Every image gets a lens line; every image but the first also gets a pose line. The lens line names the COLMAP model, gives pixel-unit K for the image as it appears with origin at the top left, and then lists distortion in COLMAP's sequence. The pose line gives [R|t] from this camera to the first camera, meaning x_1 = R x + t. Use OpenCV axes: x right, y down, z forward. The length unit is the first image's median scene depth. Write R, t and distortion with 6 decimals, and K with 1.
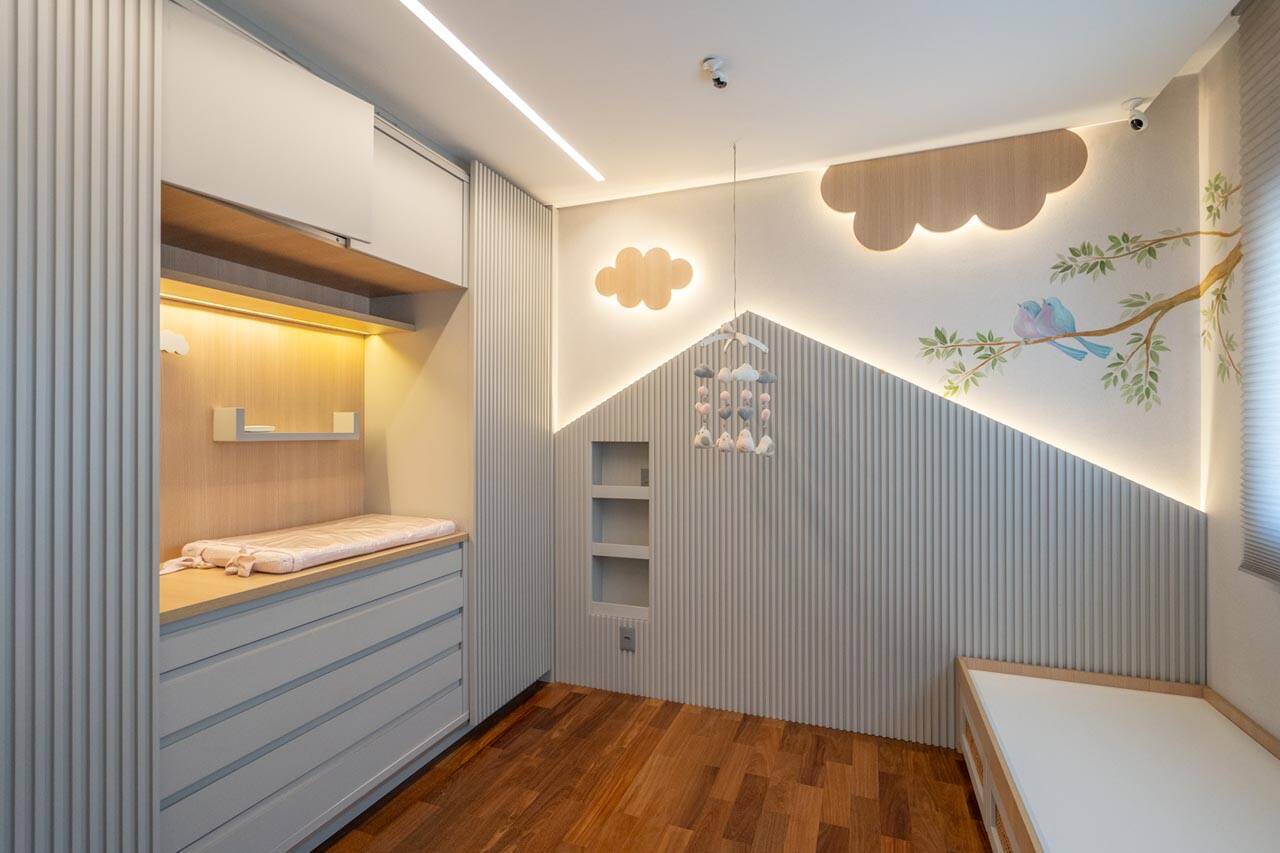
lens RADIAL K [[589.9, 0, 645.8], [0, 589.9, 427.5], [0, 0, 1]] dist [-0.000619, 0.002048]
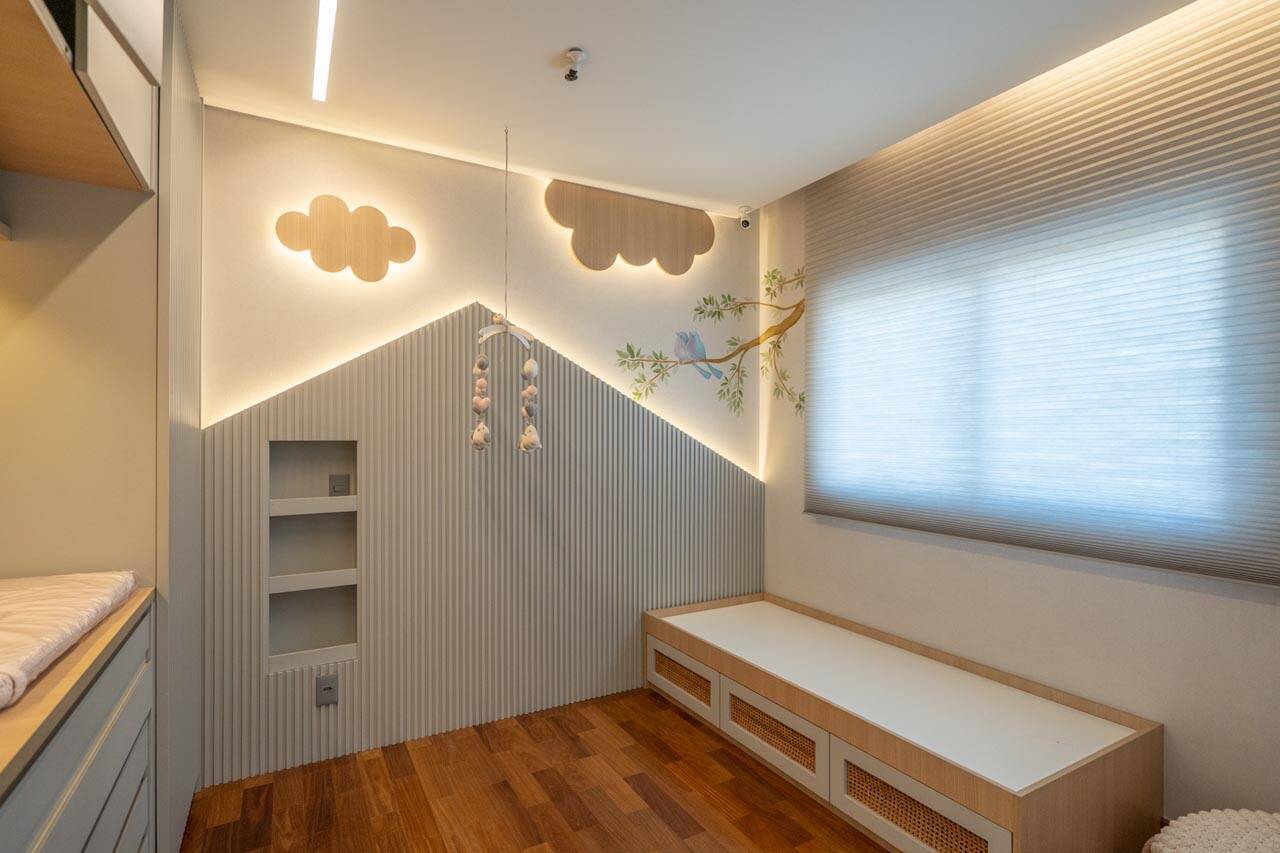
lens RADIAL K [[589.9, 0, 645.8], [0, 589.9, 432.2], [0, 0, 1]] dist [-0.000619, 0.002048]
pose [[0.658993, 0.003798, 0.752139, -0.395516], [-0.005851, 0.999983, 0.000077, 0.011693], [-0.752126, -0.004451, 0.659004, 0.182435]]
